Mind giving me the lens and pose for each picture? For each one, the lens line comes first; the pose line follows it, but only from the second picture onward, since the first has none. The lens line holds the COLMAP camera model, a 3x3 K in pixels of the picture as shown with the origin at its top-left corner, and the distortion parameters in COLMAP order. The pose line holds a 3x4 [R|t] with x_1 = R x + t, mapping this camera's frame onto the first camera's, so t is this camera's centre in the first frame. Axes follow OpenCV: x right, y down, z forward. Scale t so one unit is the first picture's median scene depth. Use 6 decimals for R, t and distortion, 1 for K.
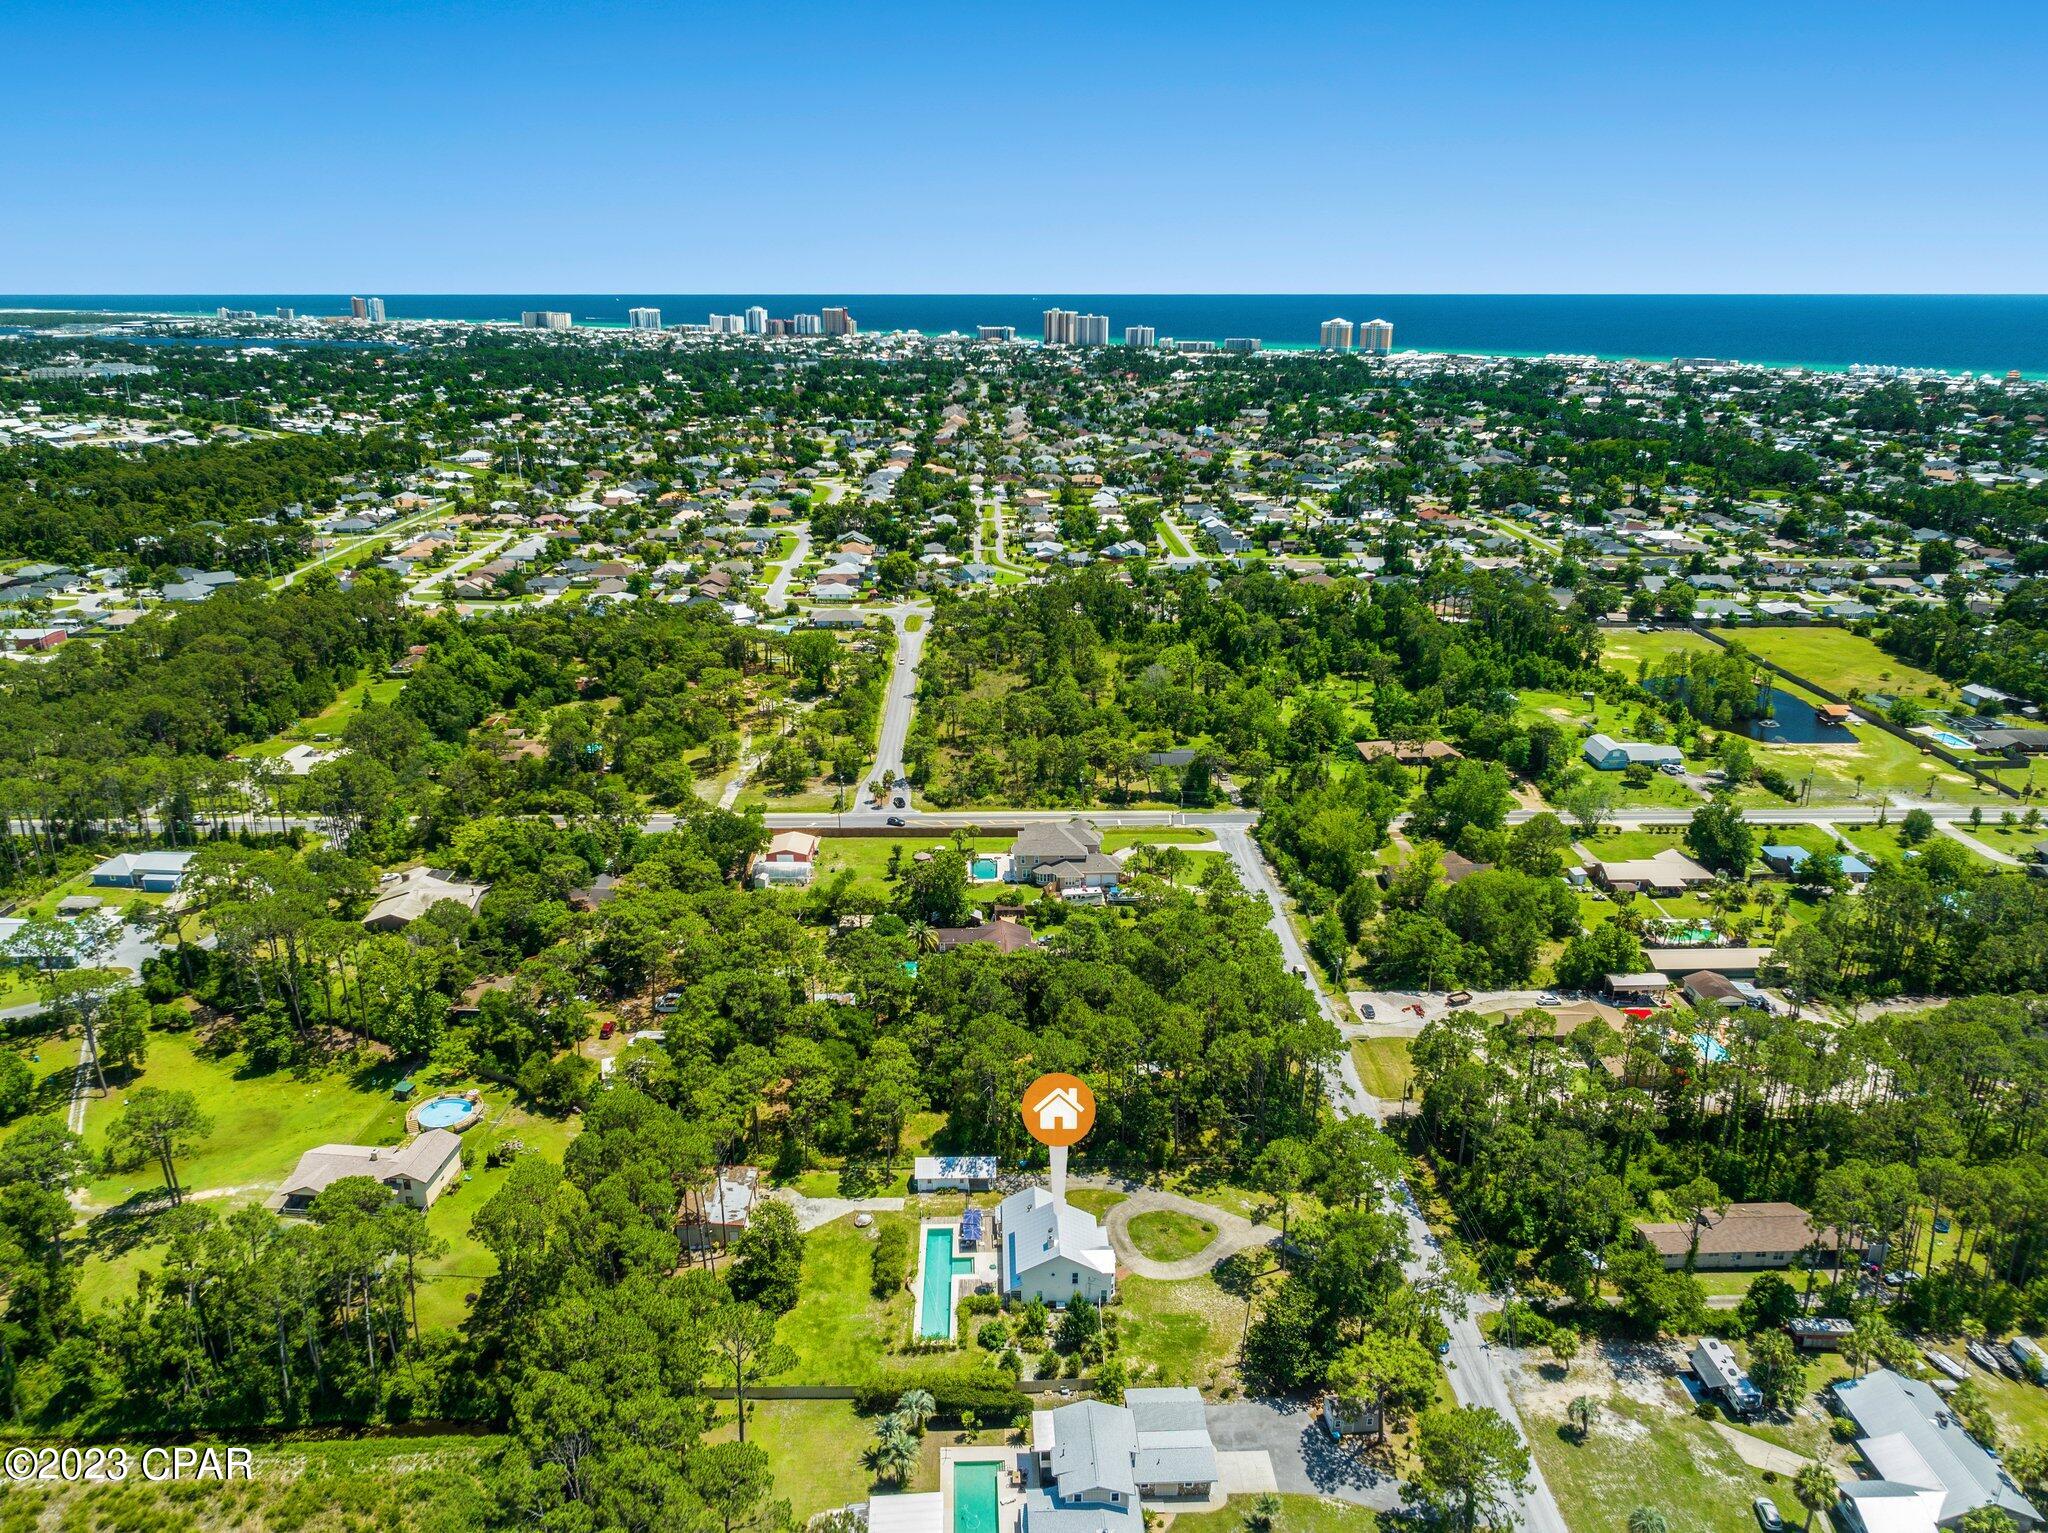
lens RADIAL K [[1457.2, 0, 1024.0], [0, 1457.2, 766.5], [0, 0, 1]] dist [-0.037956, -0.003760]
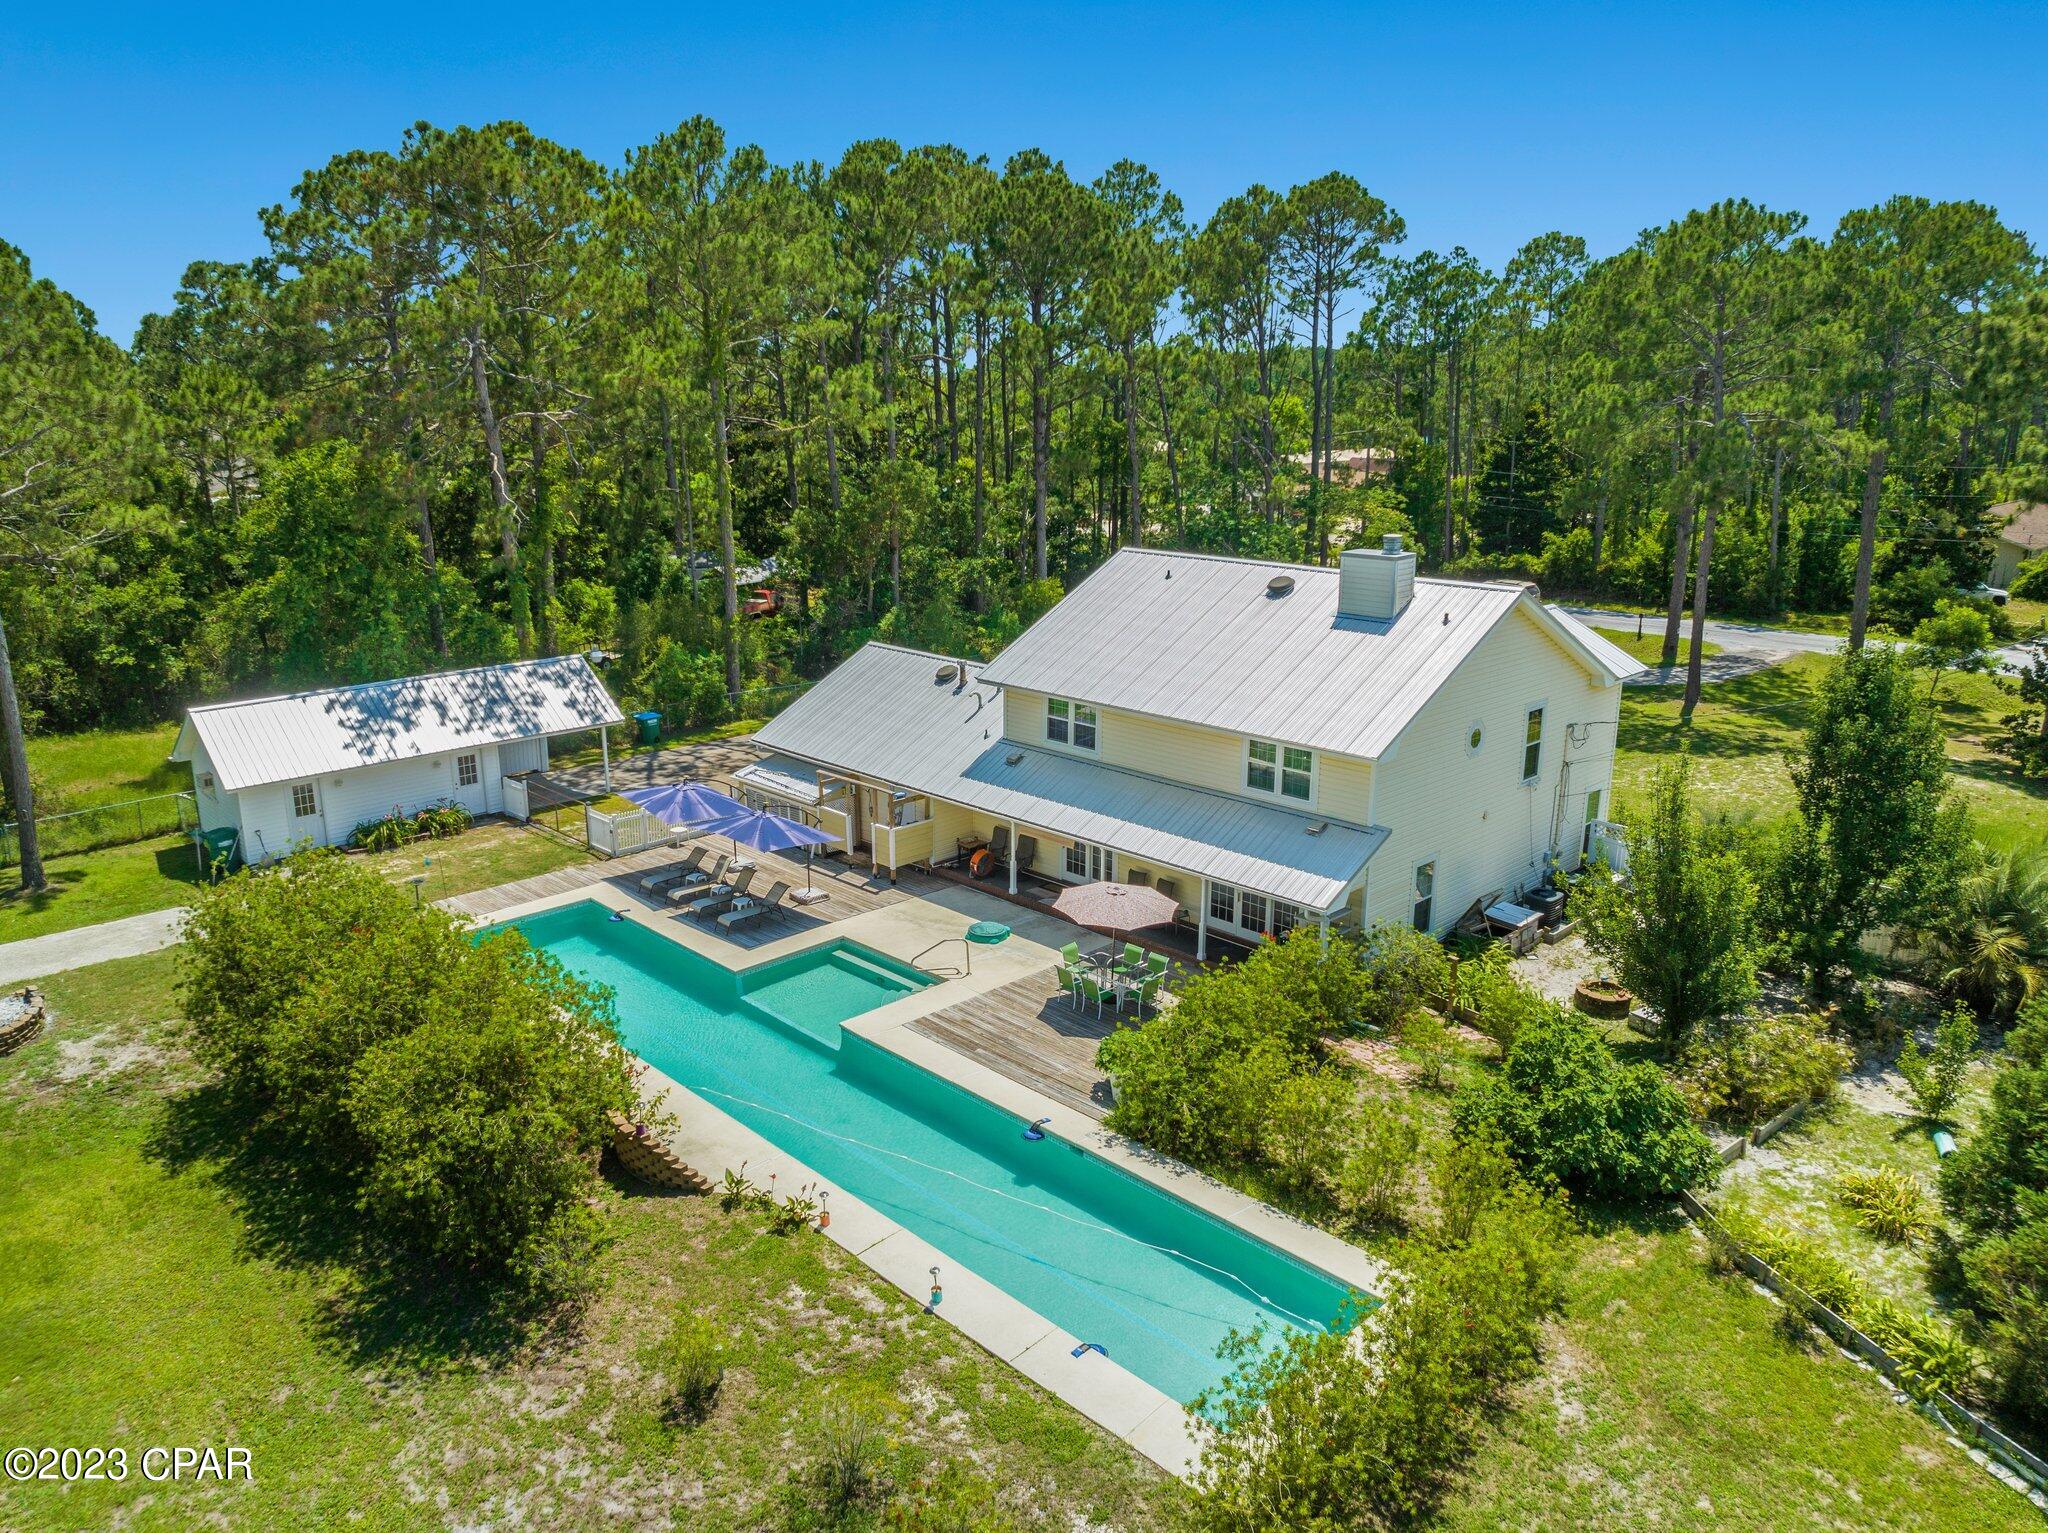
lens RADIAL K [[1457.2, 0, 1024.0], [0, 1457.2, 766.5], [0, 0, 1]] dist [-0.037956, -0.003760]
pose [[0.731721, -0.178298, 0.657871, -0.069443], [0.232090, 0.972679, 0.005475, 0.179274], [-0.640873, 0.148679, 0.753111, 0.476462]]
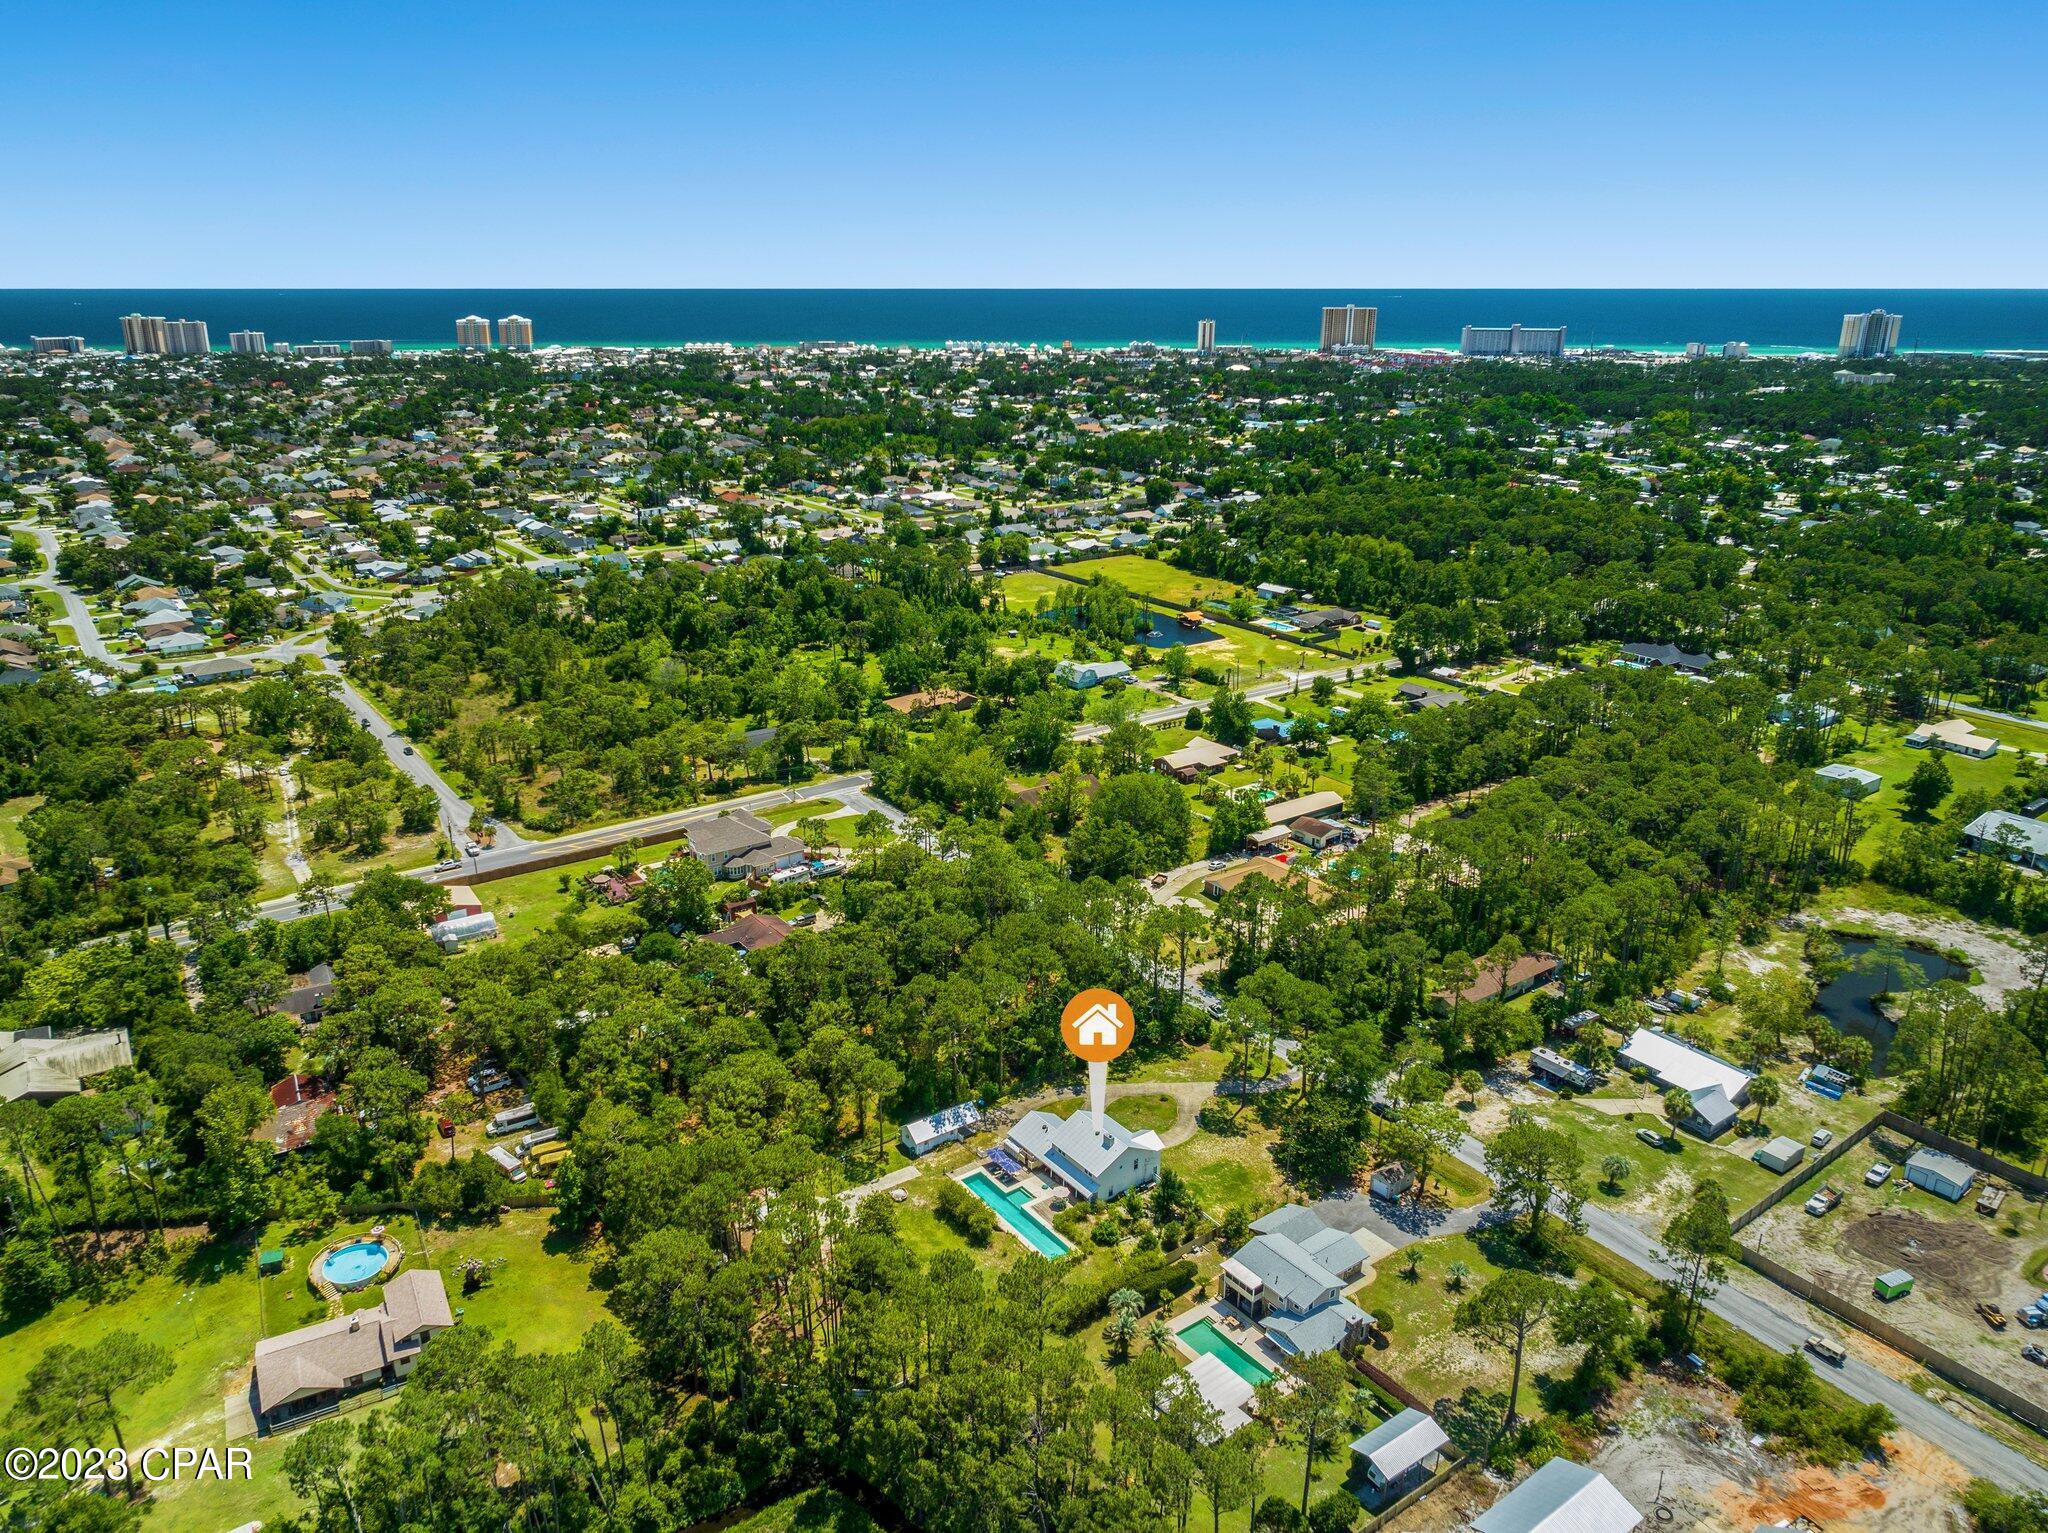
lens RADIAL K [[1457.2, 0, 1024.0], [0, 1457.2, 766.5], [0, 0, 1]] dist [-0.037956, -0.003760]
pose [[0.823663, -0.182851, 0.536792, -0.302782], [0.181133, 0.981833, 0.056515, -0.012045], [-0.537374, 0.050682, 0.841820, 0.051366]]
